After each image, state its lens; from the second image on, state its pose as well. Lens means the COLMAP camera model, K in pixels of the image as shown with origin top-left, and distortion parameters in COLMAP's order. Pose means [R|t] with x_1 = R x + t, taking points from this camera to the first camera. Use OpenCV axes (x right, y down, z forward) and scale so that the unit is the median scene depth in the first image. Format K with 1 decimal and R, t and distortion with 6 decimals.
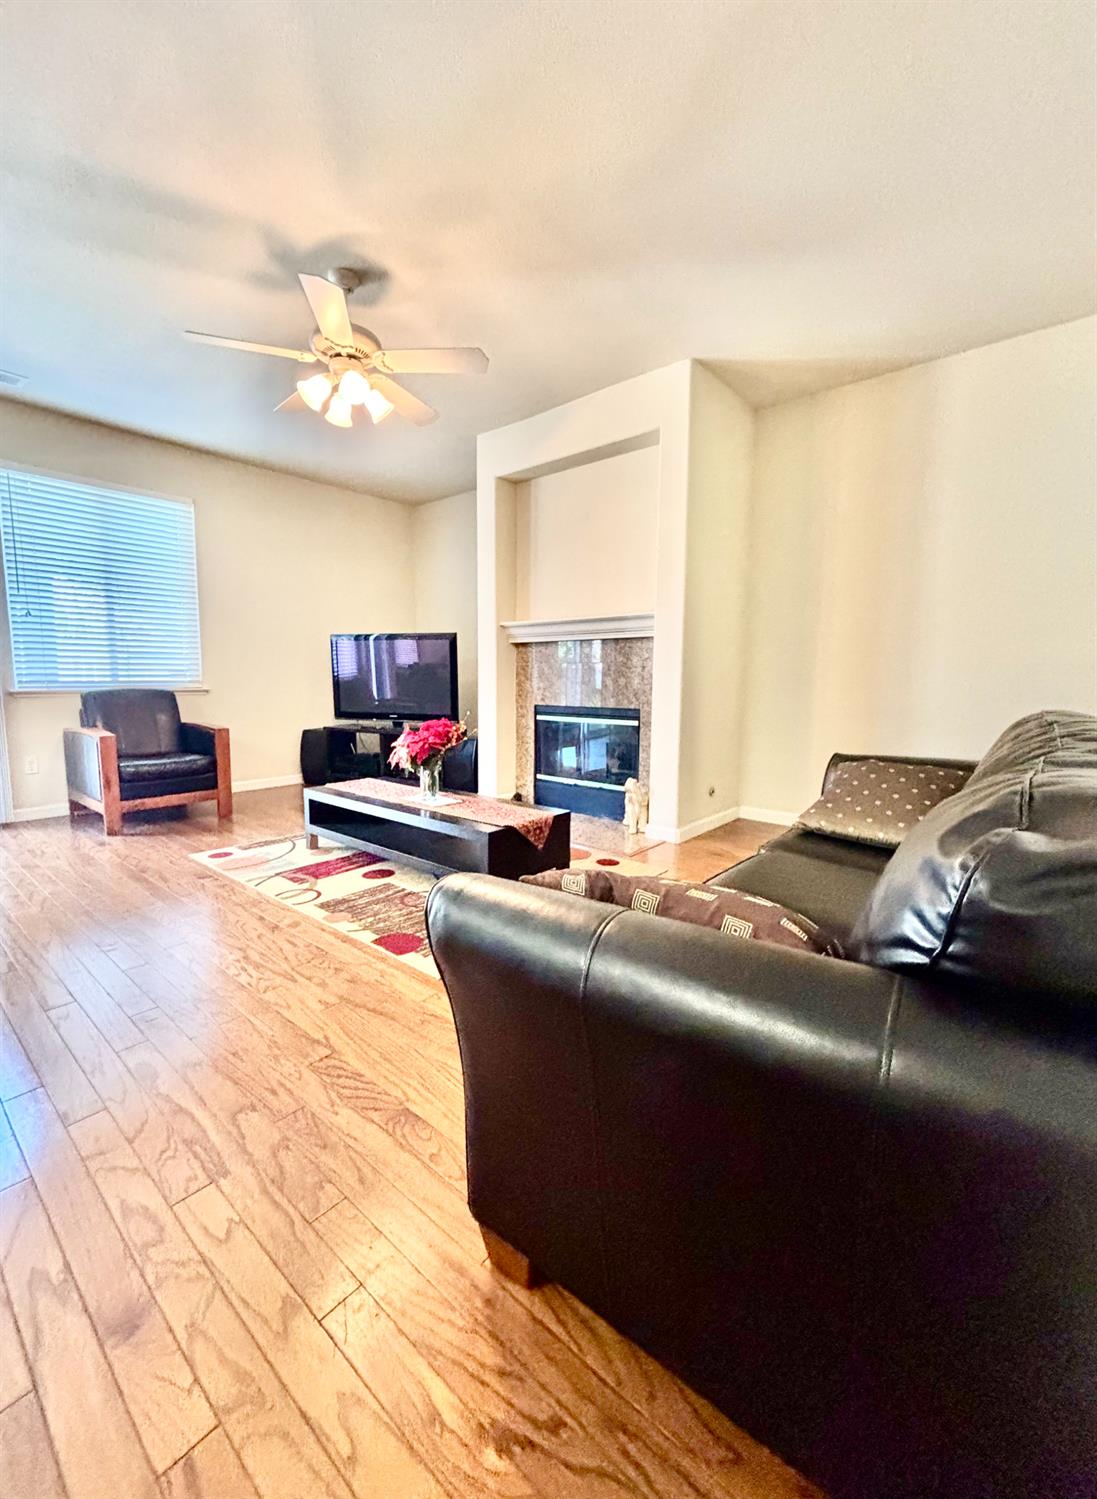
lens RADIAL K [[605.6, 0, 551.3], [0, 605.6, 748.9], [0, 0, 1]] dist [-0.007735, 0.000379]
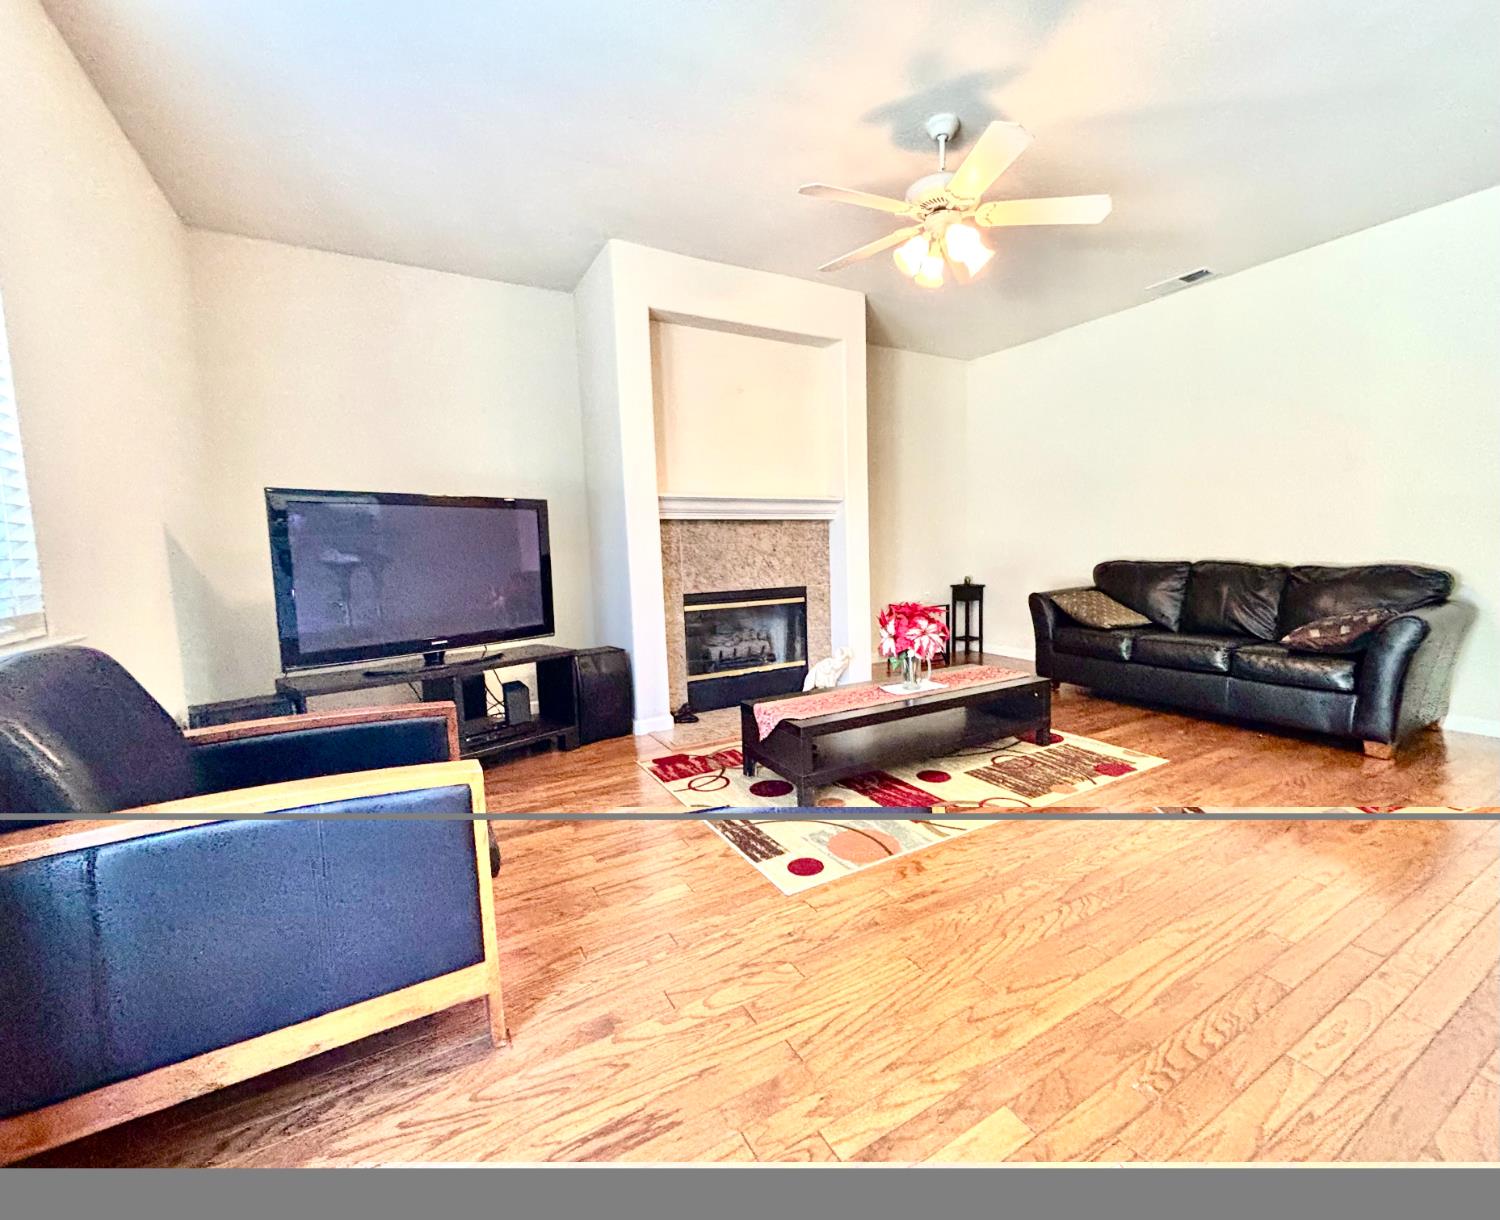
lens RADIAL K [[677.3, 0, 753.0], [0, 677.3, 612.8], [0, 0, 1]] dist [-0.002290, -0.000033]
pose [[0.312855, -0.106078, 0.943859, -1.017862], [0.132365, 0.988916, 0.067267, -0.111114], [-0.940532, 0.103889, 0.323429, 0.696986]]
